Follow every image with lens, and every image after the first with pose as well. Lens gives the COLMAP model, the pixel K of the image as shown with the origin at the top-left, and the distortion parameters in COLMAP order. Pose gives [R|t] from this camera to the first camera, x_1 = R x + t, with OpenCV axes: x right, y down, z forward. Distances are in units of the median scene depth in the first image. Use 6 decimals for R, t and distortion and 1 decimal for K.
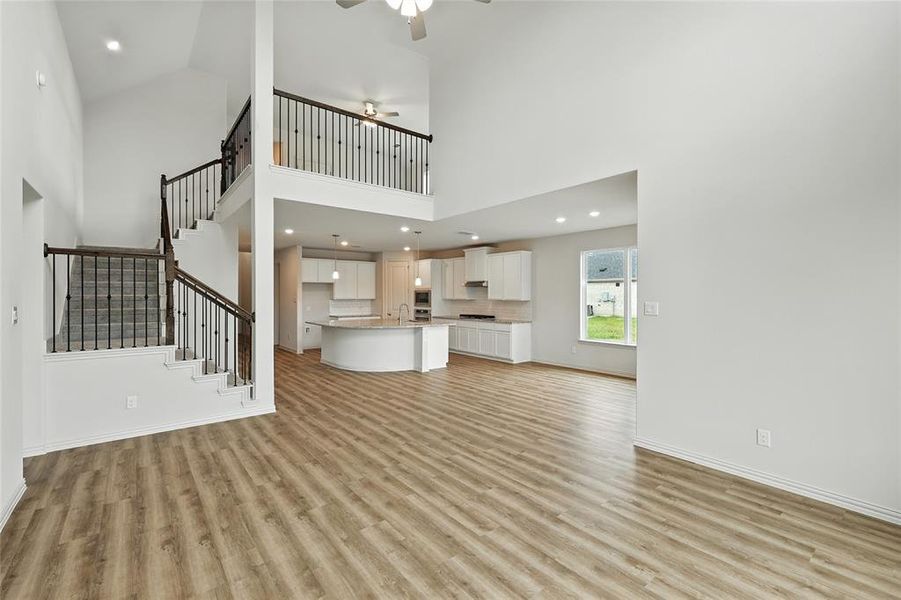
lens RADIAL K [[396.4, 0, 450.8], [0, 396.4, 295.6], [0, 0, 1]] dist [0.003809, -0.000039]
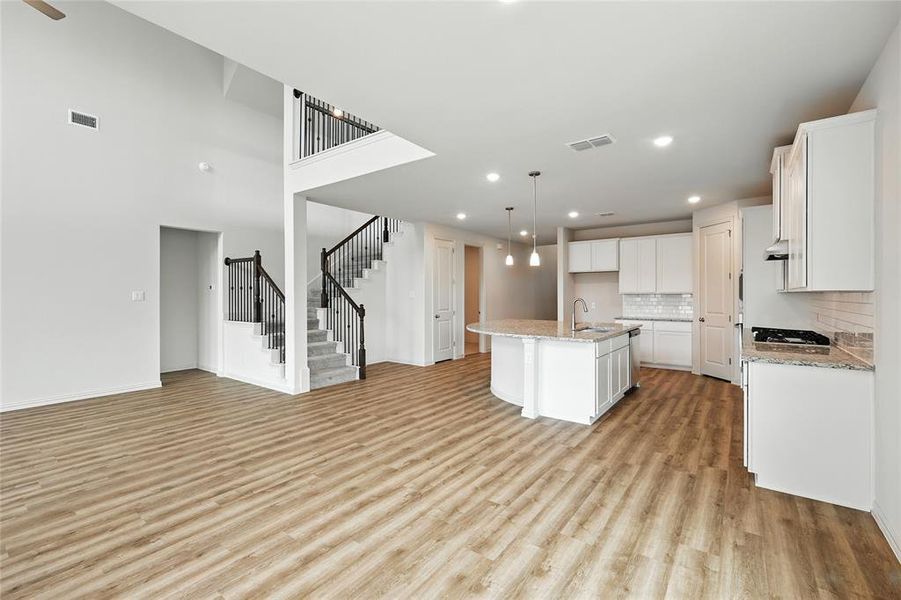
lens RADIAL K [[396.4, 0, 450.8], [0, 396.4, 295.6], [0, 0, 1]] dist [0.003809, -0.000039]
pose [[0.251527, 0.000838, -0.967850, 0.843205], [0.000324, 0.999999, 0.000950, 0.033674], [0.967850, -0.000553, 0.251526, 1.401923]]
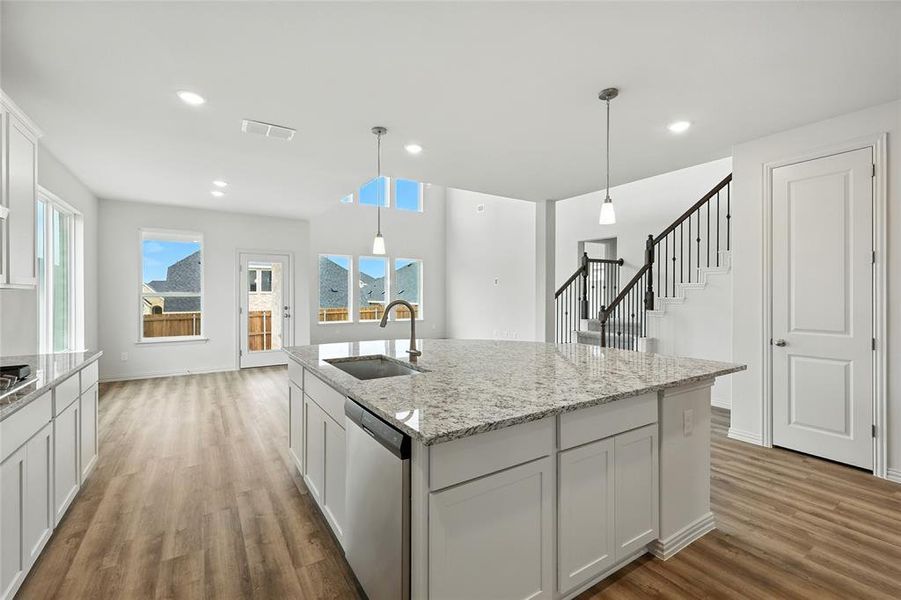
lens RADIAL K [[392.6, 0, 453.5], [0, 392.6, 296.8], [0, 0, 1]] dist [-0.001102, -0.000044]
pose [[-0.994557, -0.003215, 0.104147, -0.384994], [-0.002166, 0.999946, 0.010182, 0.031057], [-0.104174, 0.009902, -0.994510, 2.680249]]
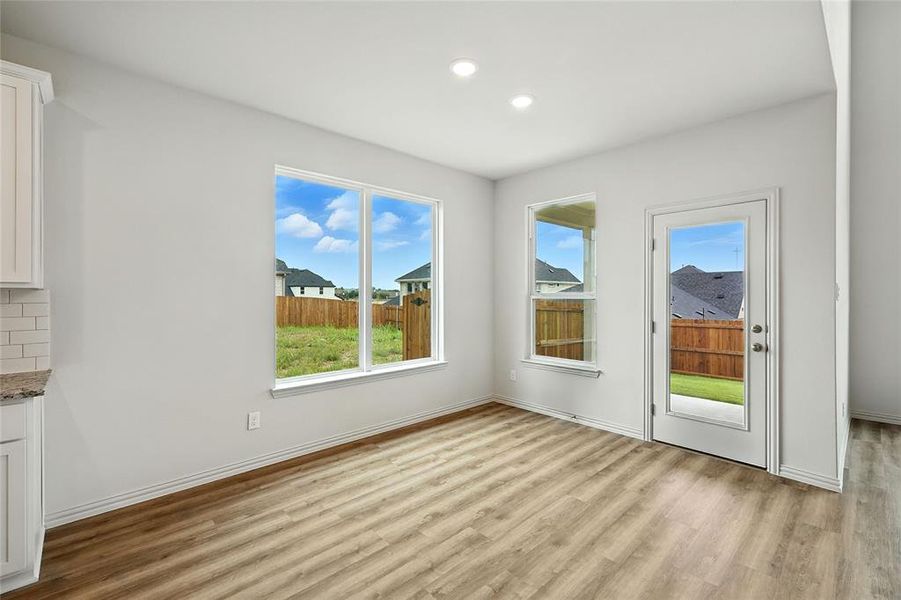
lens RADIAL K [[396.4, 0, 450.8], [0, 396.4, 295.6], [0, 0, 1]] dist [0.003809, -0.000039]
pose [[-0.079631, -0.002520, 0.996821, -0.150886], [0.001832, 0.999995, 0.002675, 0.035801], [-0.996823, 0.002039, -0.079626, 1.641068]]
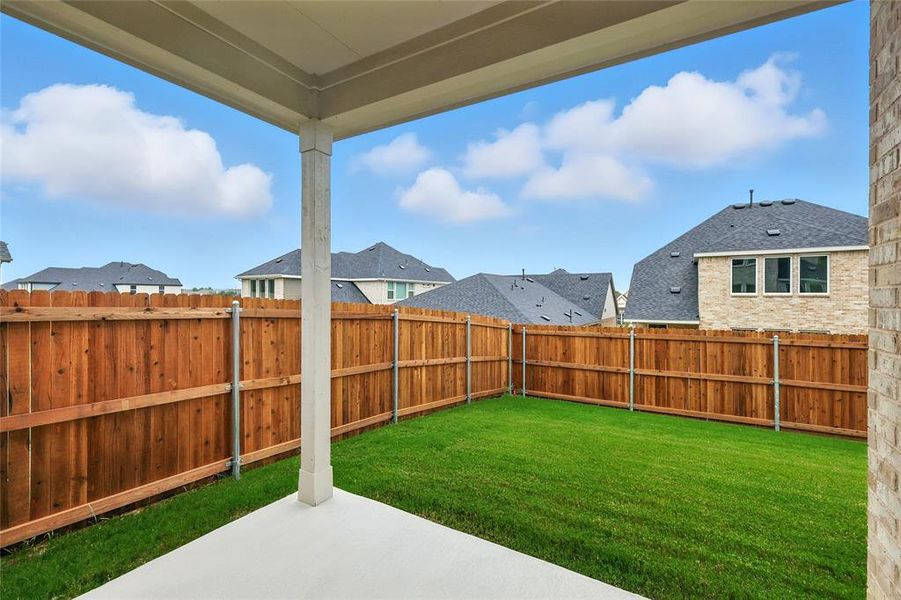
lens RADIAL K [[396.4, 0, 450.8], [0, 396.4, 295.6], [0, 0, 1]] dist [0.003809, -0.000039]
pose [[-0.341542, 0.001028, 0.939866, 0.734579], [-0.002079, 0.999996, -0.001850, 0.058569], [-0.939864, -0.002586, -0.341539, 0.943703]]
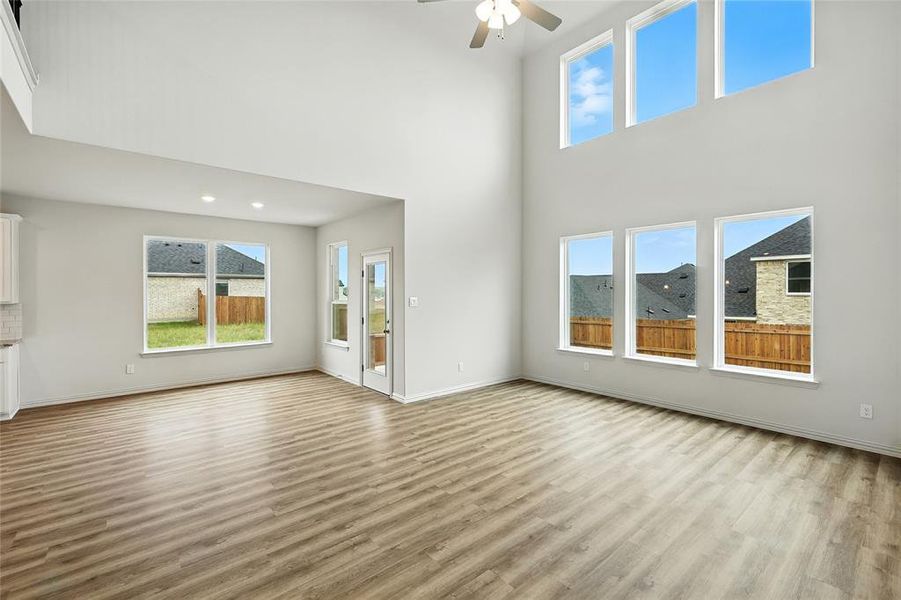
lens RADIAL K [[396.4, 0, 450.8], [0, 396.4, 295.6], [0, 0, 1]] dist [0.003809, -0.000039]
pose [[-0.030470, -0.007843, 0.999505, -0.846728], [0.004867, 0.999956, 0.007995, -0.001088], [-0.999524, 0.005108, -0.030431, 0.843361]]
